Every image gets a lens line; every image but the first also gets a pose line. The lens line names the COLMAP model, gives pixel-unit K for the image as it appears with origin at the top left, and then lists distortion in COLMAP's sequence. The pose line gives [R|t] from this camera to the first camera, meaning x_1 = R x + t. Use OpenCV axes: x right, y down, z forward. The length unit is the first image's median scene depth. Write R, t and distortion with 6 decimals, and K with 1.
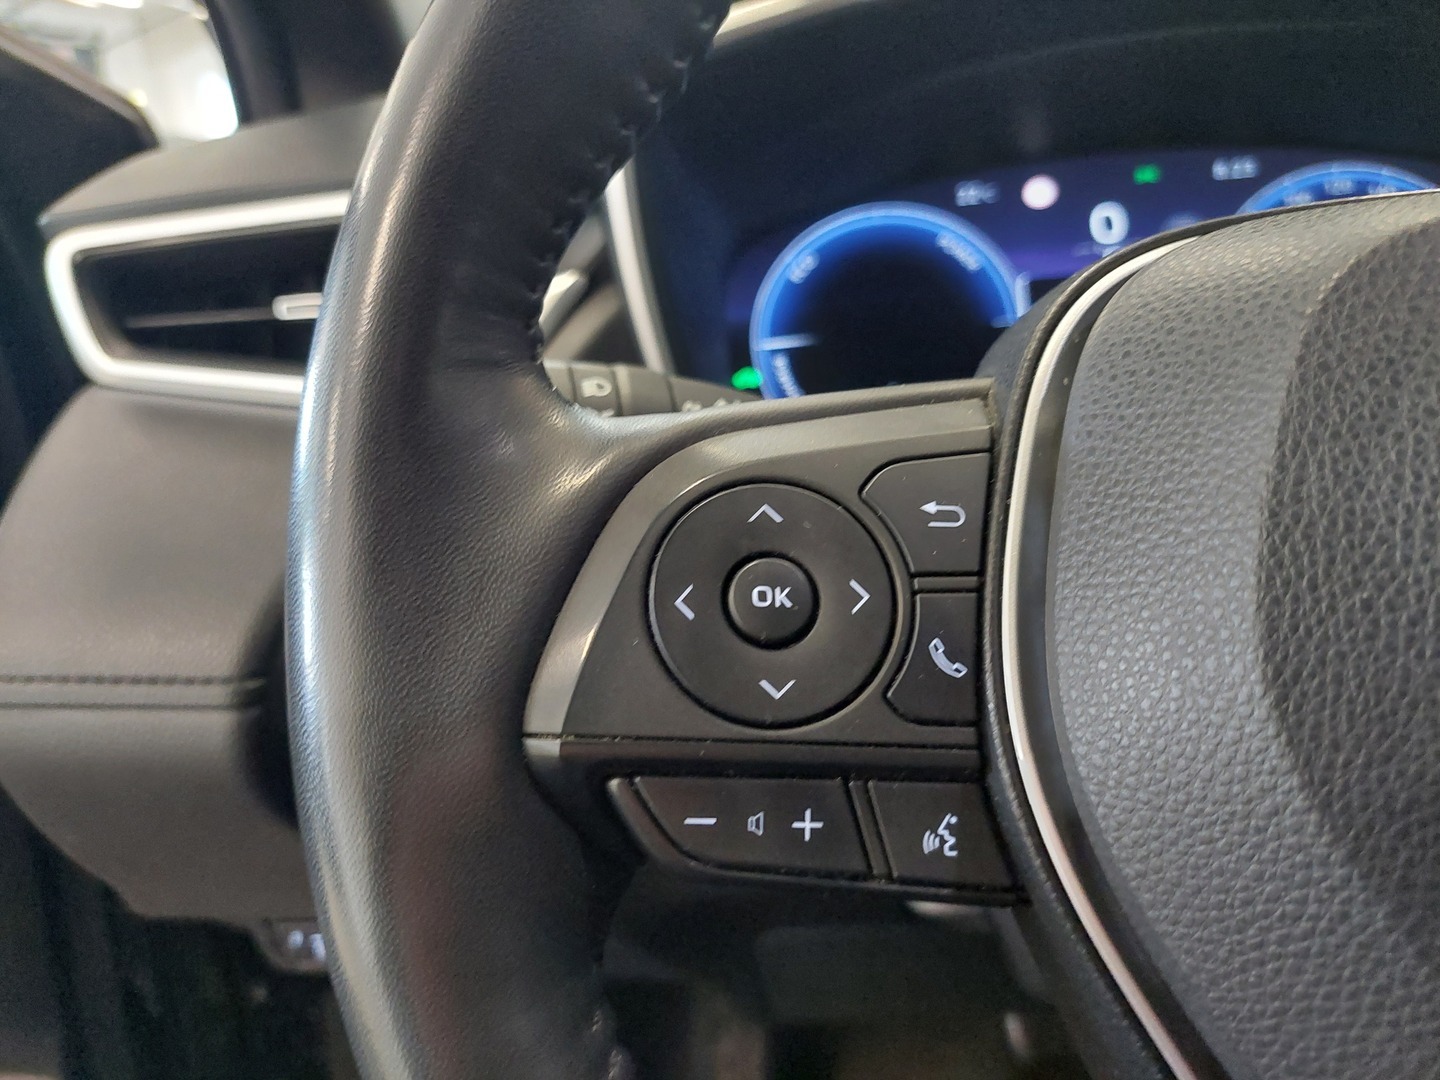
lens RADIAL K [[1163.8, 0, 720.0], [0, 1163.8, 540.0], [0, 0, 1]] dist [0.038055, -0.195885]
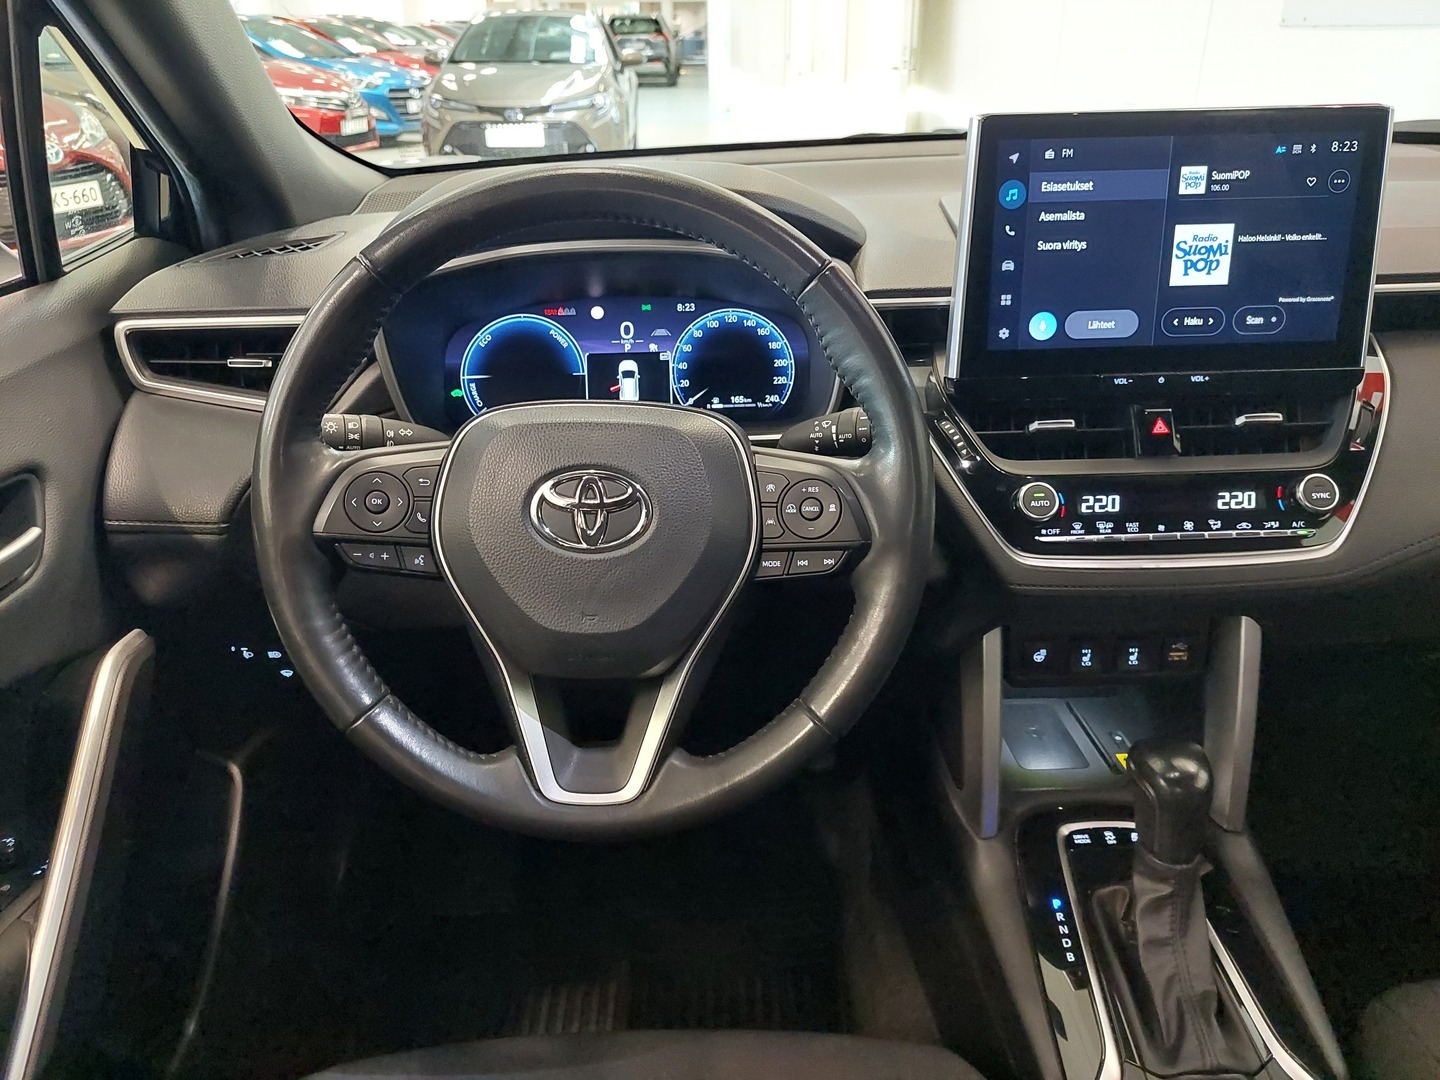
lens RADIAL K [[1047.9, 0, 746.9], [0, 1047.9, 541.9], [0, 0, 1]] dist [0.092356, -0.132590]
pose [[0.990640, 0.026209, 0.133961, 0.823644], [-0.040182, 0.993901, 0.102697, -0.239416], [-0.130453, -0.107119, 0.985651, -2.803713]]
